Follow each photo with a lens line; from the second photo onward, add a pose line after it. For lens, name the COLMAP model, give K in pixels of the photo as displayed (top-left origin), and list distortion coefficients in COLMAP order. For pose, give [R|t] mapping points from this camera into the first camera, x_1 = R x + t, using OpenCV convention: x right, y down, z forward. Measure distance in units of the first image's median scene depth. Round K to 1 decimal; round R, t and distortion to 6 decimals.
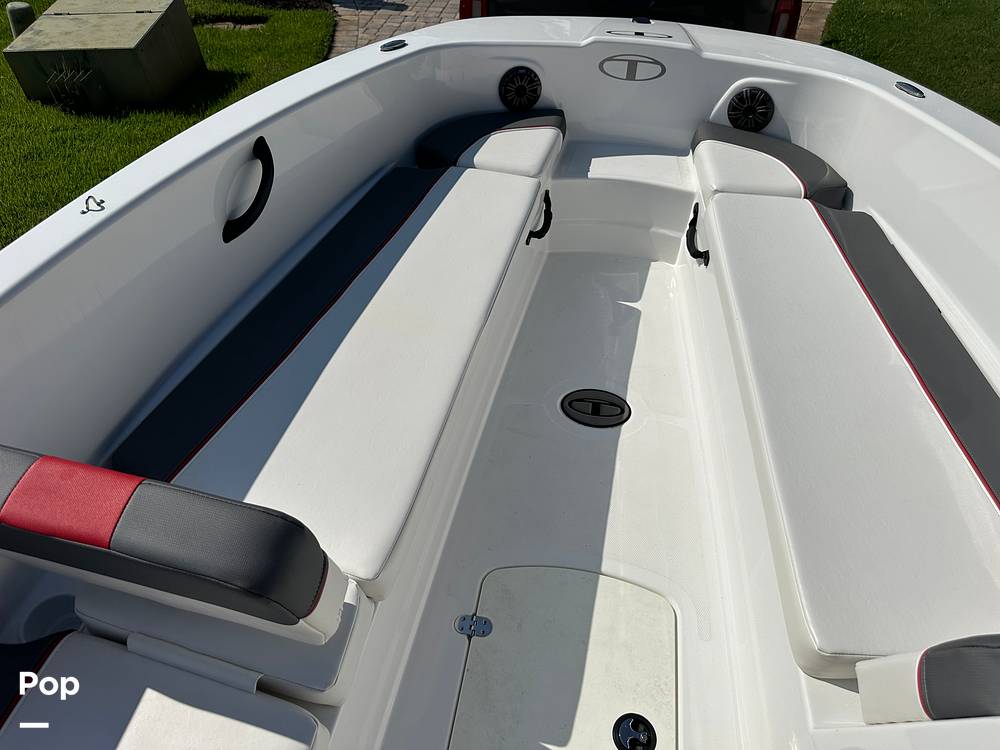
lens RADIAL K [[687.6, 0, 497.1], [0, 687.6, 377.6], [0, 0, 1]] dist [0.007559, -0.006576]
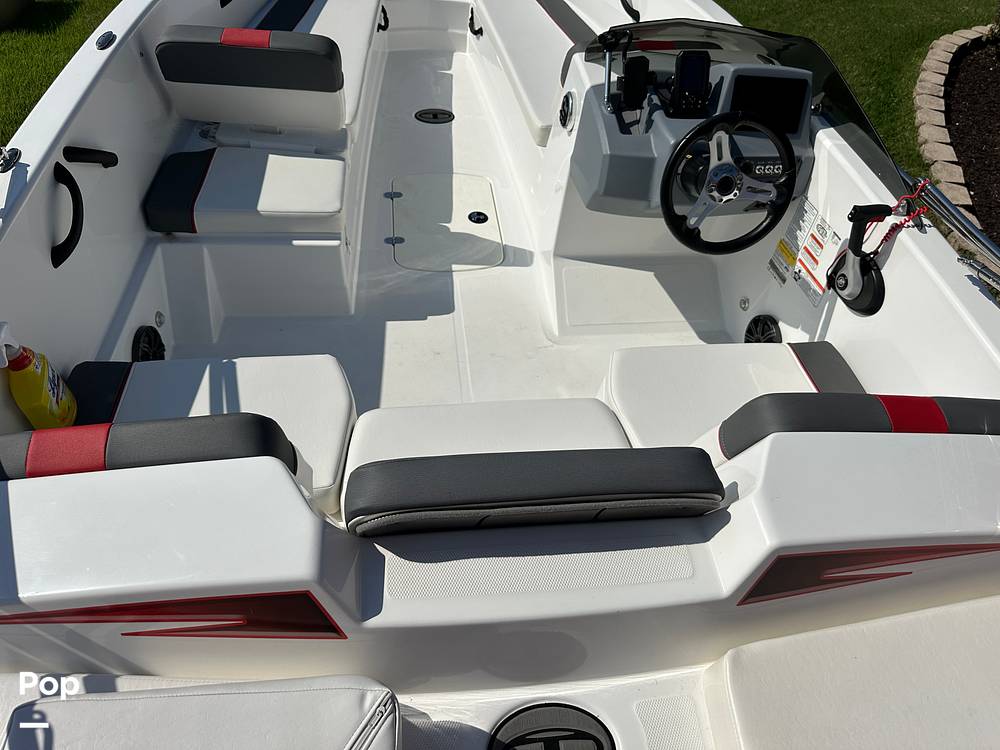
lens RADIAL K [[687.6, 0, 504.1], [0, 687.6, 373.5], [0, 0, 1]] dist [0.007559, -0.006576]
pose [[0.956490, -0.180114, 0.229536, -0.197618], [0.171134, 0.983503, 0.058615, 0.579532], [-0.236306, -0.016784, 0.971534, -0.725736]]
